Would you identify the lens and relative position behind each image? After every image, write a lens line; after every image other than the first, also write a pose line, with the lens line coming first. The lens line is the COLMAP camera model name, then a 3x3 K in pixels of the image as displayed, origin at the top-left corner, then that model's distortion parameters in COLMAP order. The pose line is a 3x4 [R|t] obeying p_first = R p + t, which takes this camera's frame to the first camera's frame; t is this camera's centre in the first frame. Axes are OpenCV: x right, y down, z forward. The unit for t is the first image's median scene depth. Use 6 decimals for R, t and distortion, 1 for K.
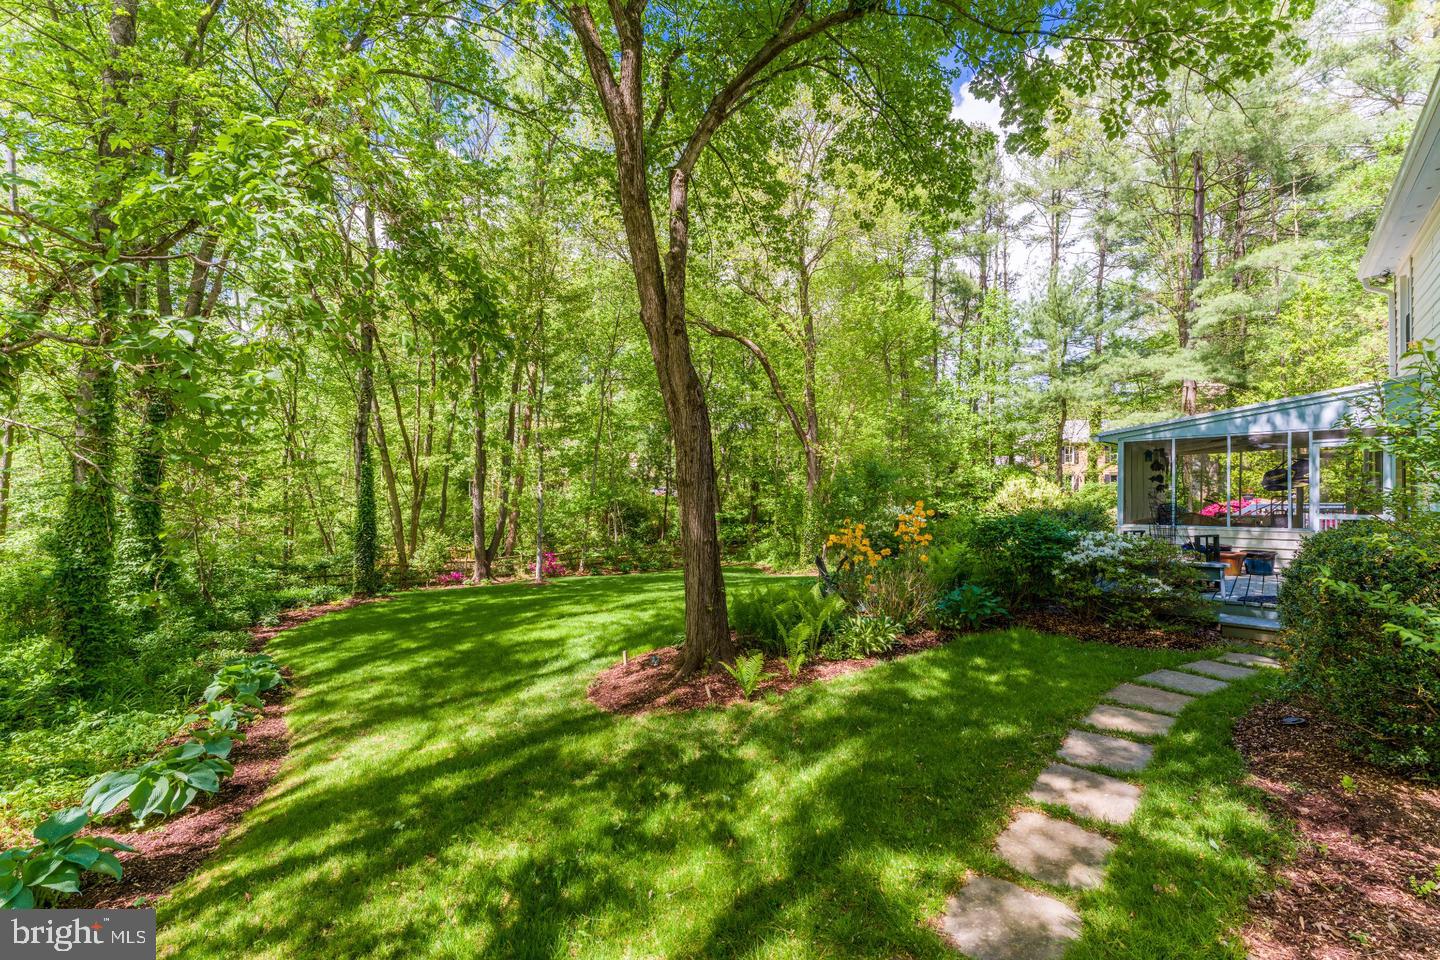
lens RADIAL K [[581.1, 0, 719.7], [0, 581.1, 454.4], [0, 0, 1]] dist [-0.001807, -0.000074]
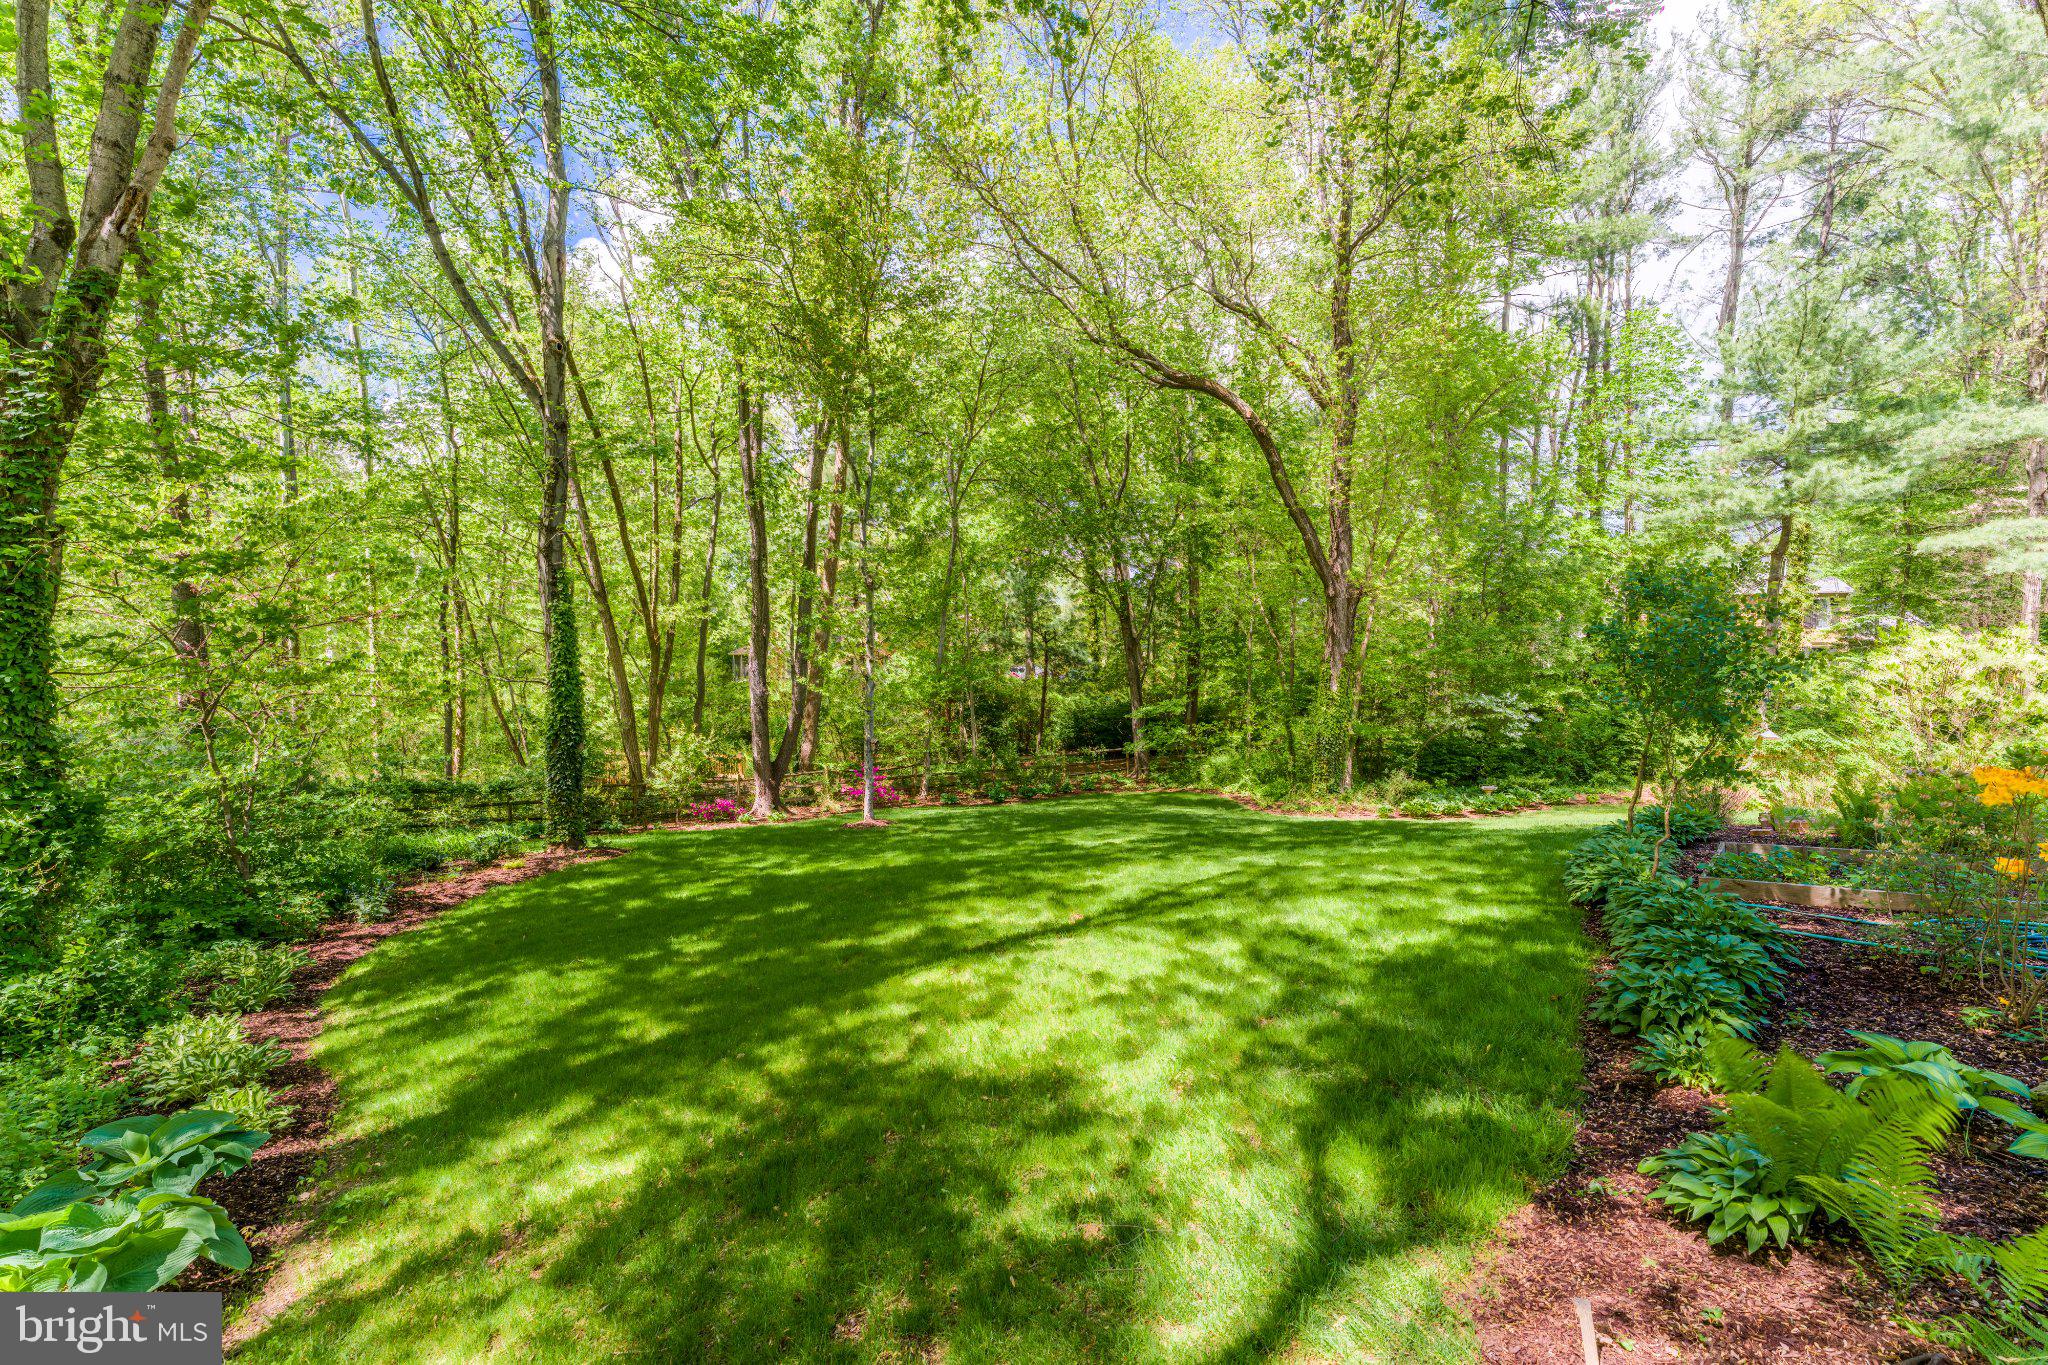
lens RADIAL K [[815.0, 0, 1024.0], [0, 815.0, 682.5], [0, 0, 1]] dist [0.001838, 0.000051]
pose [[0.998322, 0.007703, -0.057388, -0.091764], [-0.003641, 0.997501, 0.070553, 0.021733], [0.057789, -0.070226, 0.995856, 0.177989]]
